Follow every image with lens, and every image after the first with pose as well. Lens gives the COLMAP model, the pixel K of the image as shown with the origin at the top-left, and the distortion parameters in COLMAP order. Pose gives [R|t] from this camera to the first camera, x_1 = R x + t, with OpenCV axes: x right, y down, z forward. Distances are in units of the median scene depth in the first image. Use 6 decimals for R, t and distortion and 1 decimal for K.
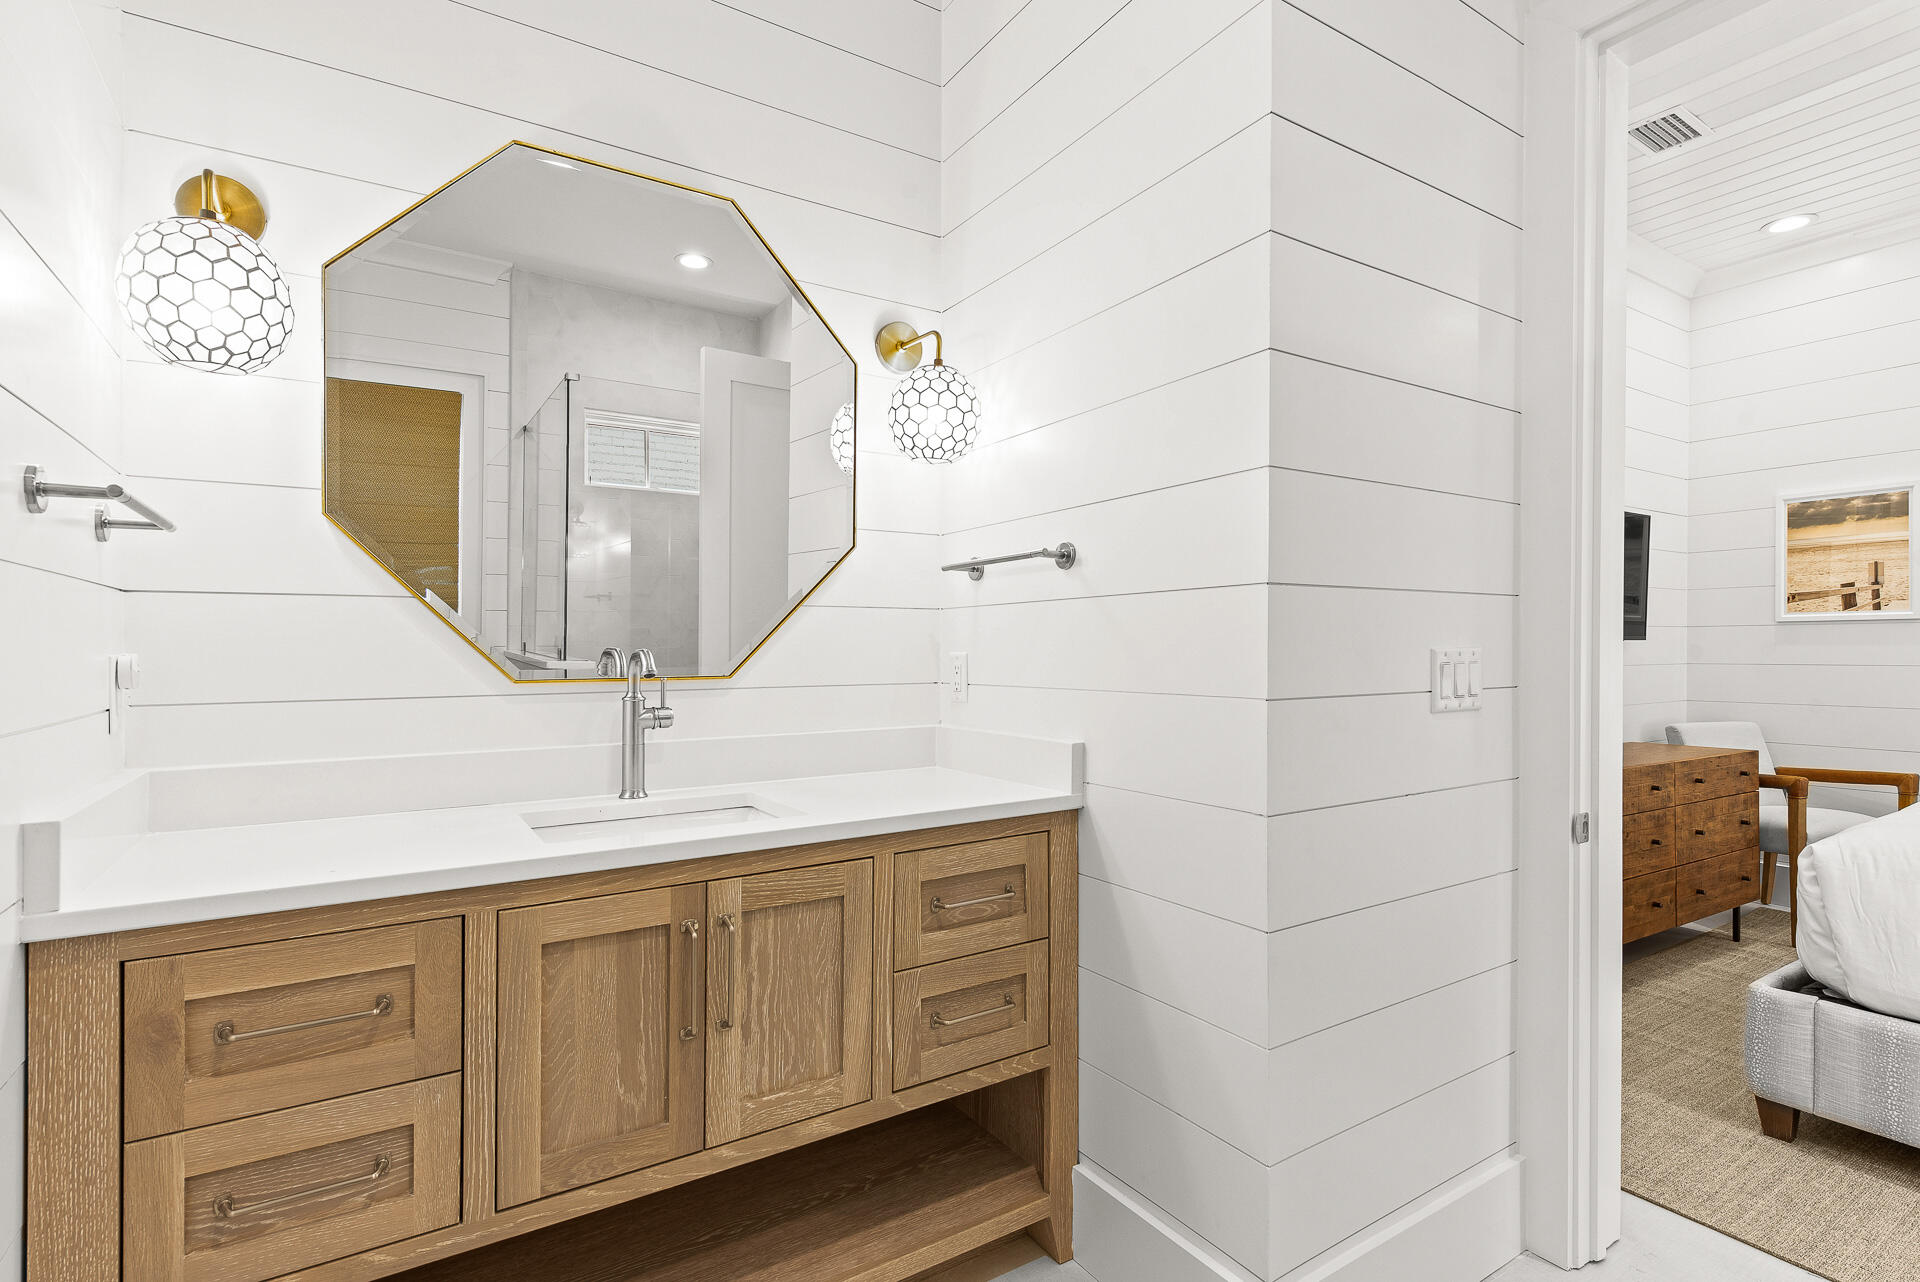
lens RADIAL K [[911.7, 0, 952.0], [0, 911.7, 651.8], [0, 0, 1]] dist [-0.001355, -0.000197]
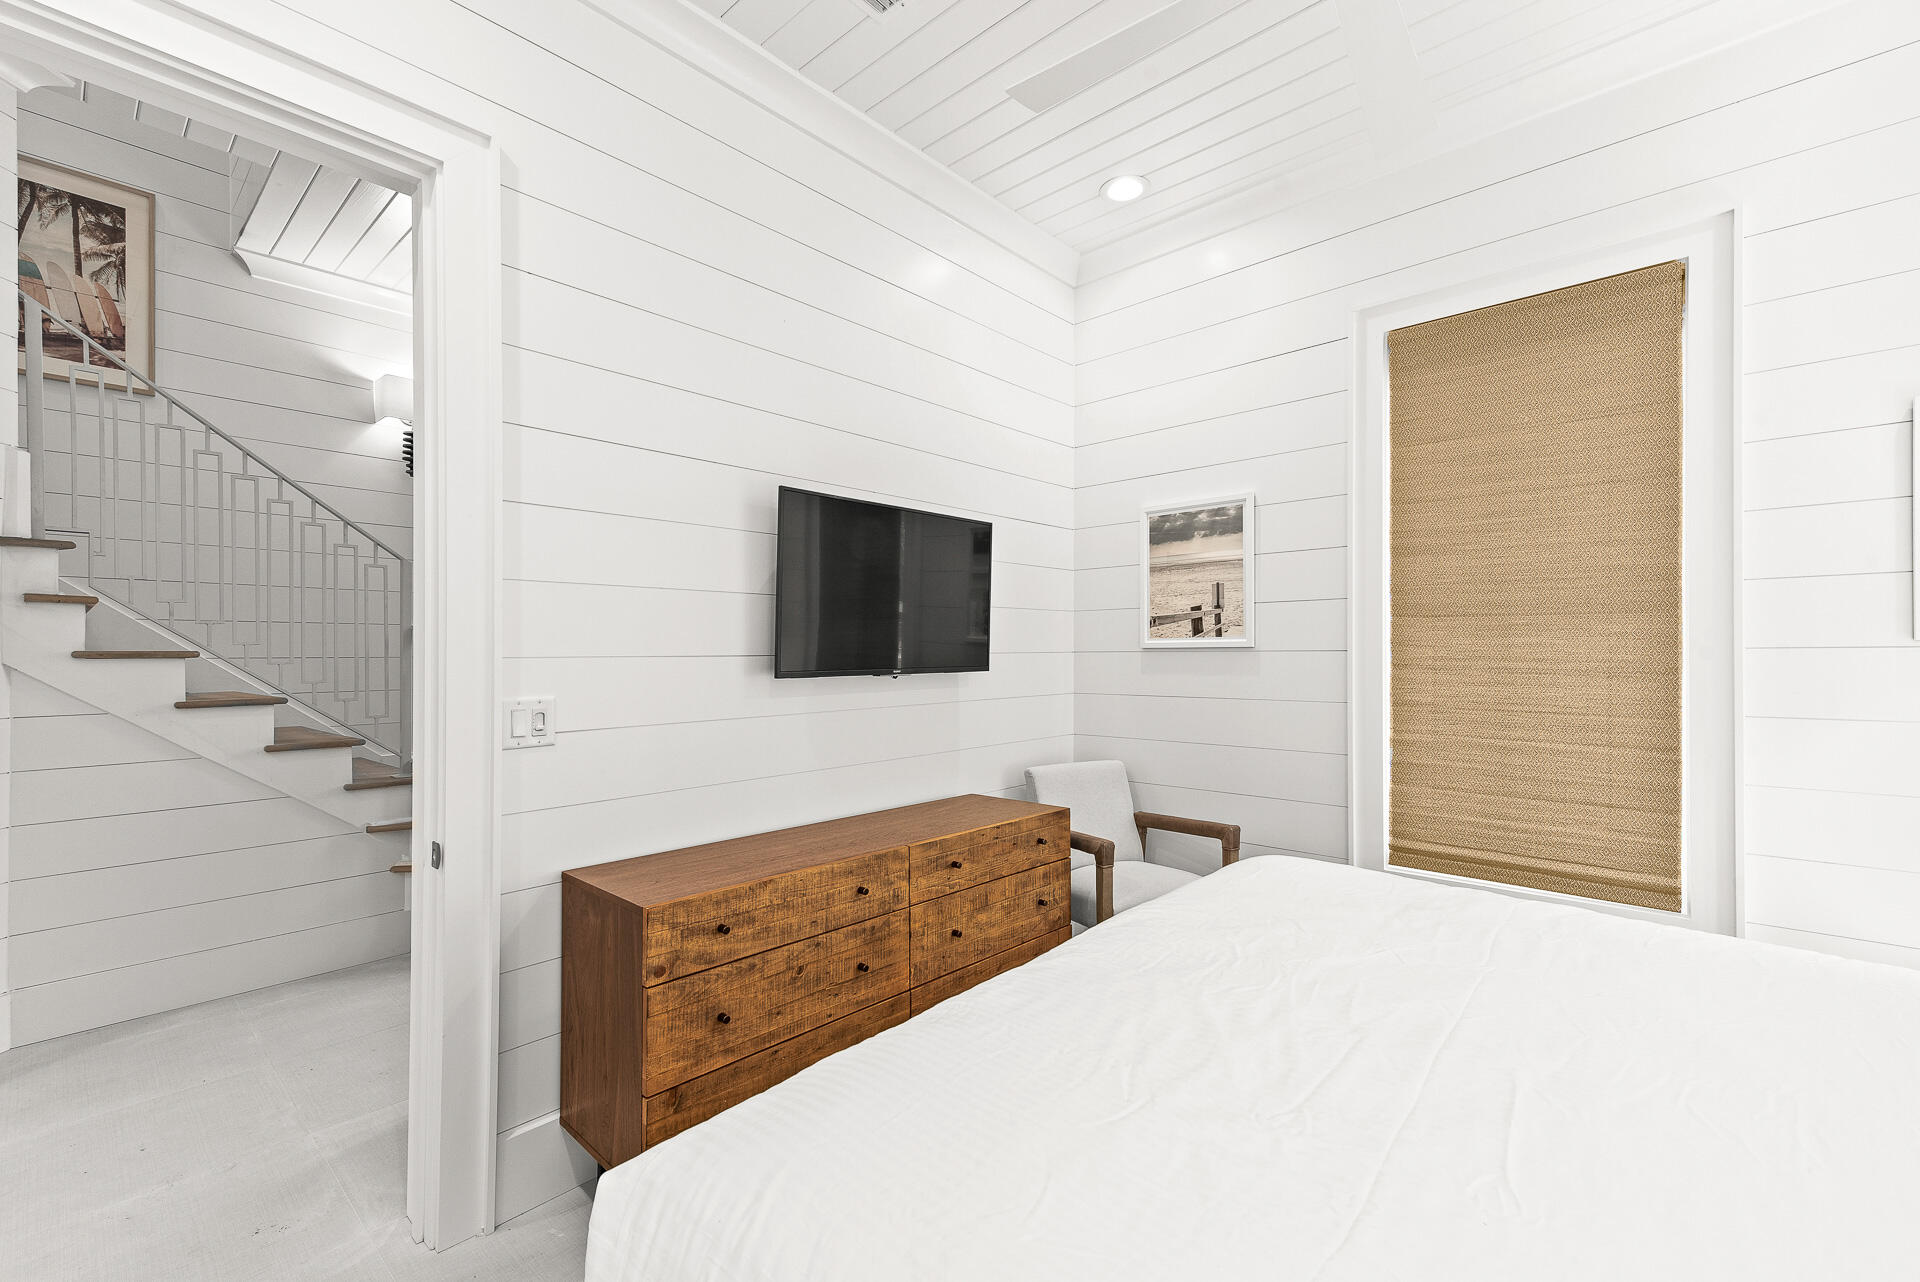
lens RADIAL K [[803.2, 0, 962.4], [0, 803.2, 651.5], [0, 0, 1]] dist [0.017550, 0.000027]
pose [[0.961593, -0.001875, 0.274474, 0.550458], [0.003192, 0.999985, -0.004352, -0.028328], [-0.274462, 0.005061, 0.961585, 0.303109]]
